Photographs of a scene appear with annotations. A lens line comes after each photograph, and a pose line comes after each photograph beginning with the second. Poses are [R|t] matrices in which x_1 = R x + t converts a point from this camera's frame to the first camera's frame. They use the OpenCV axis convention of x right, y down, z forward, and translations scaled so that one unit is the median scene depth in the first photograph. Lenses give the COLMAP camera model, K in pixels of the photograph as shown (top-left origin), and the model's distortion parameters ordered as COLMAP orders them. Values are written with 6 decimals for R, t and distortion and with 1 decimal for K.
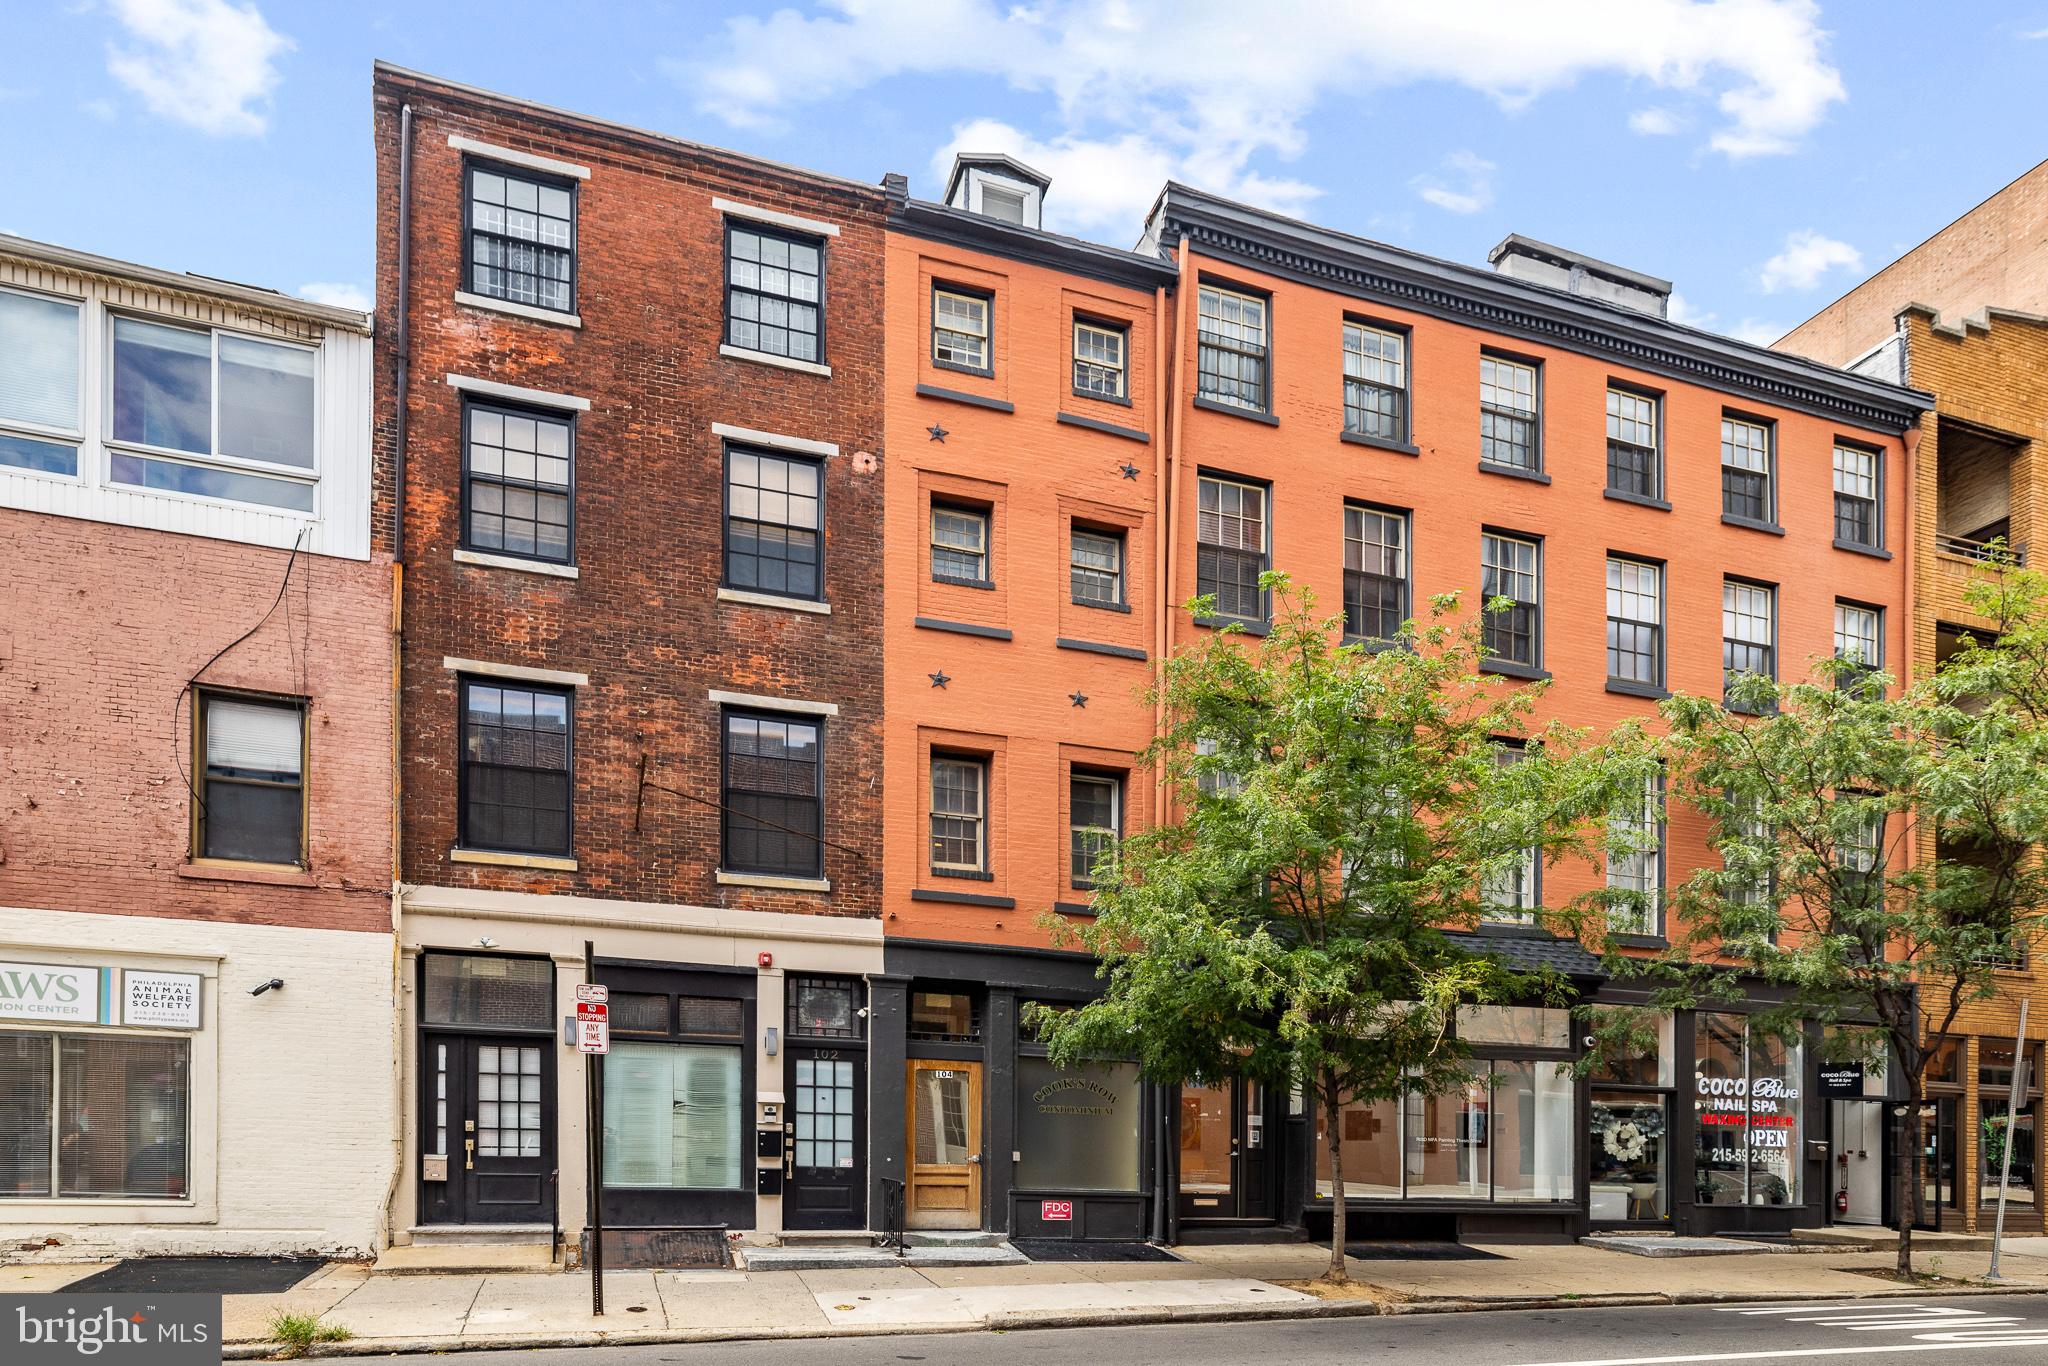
lens RADIAL K [[866.8, 0, 1020.5], [0, 866.8, 688.7], [0, 0, 1]] dist [0.000835, 0.000088]
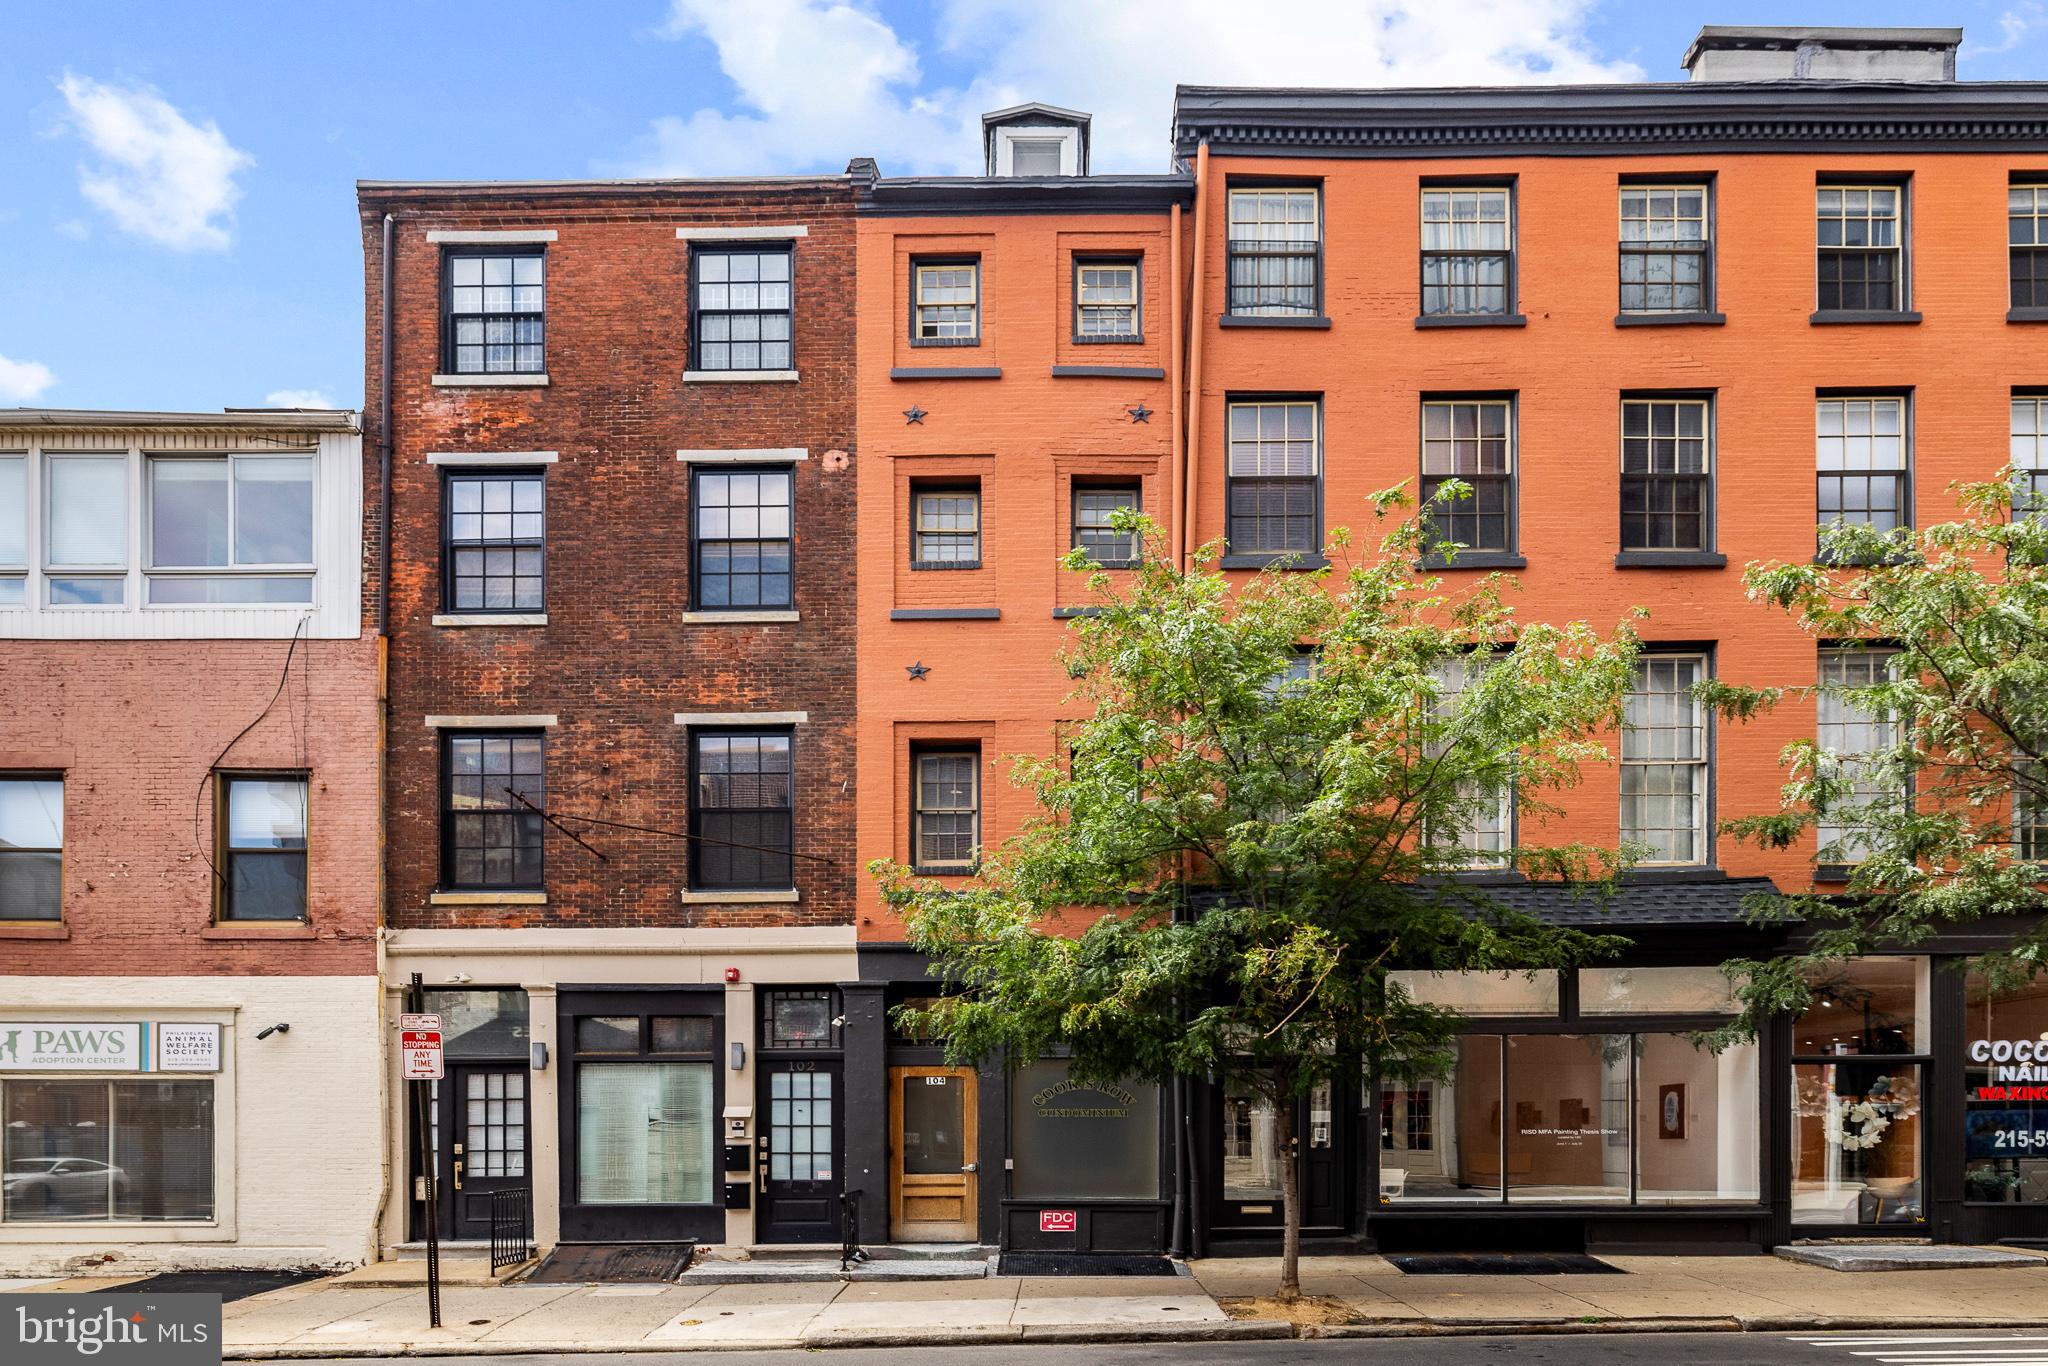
lens RADIAL K [[912.5, 0, 1024.0], [0, 912.5, 683.0], [0, 0, 1]] dist [0.001415, -0.000217]
pose [[0.967870, -0.135730, -0.211673, 0.280254], [0.137794, 0.990448, -0.005040, 0.028478], [0.210335, -0.024289, 0.977328, 0.046658]]
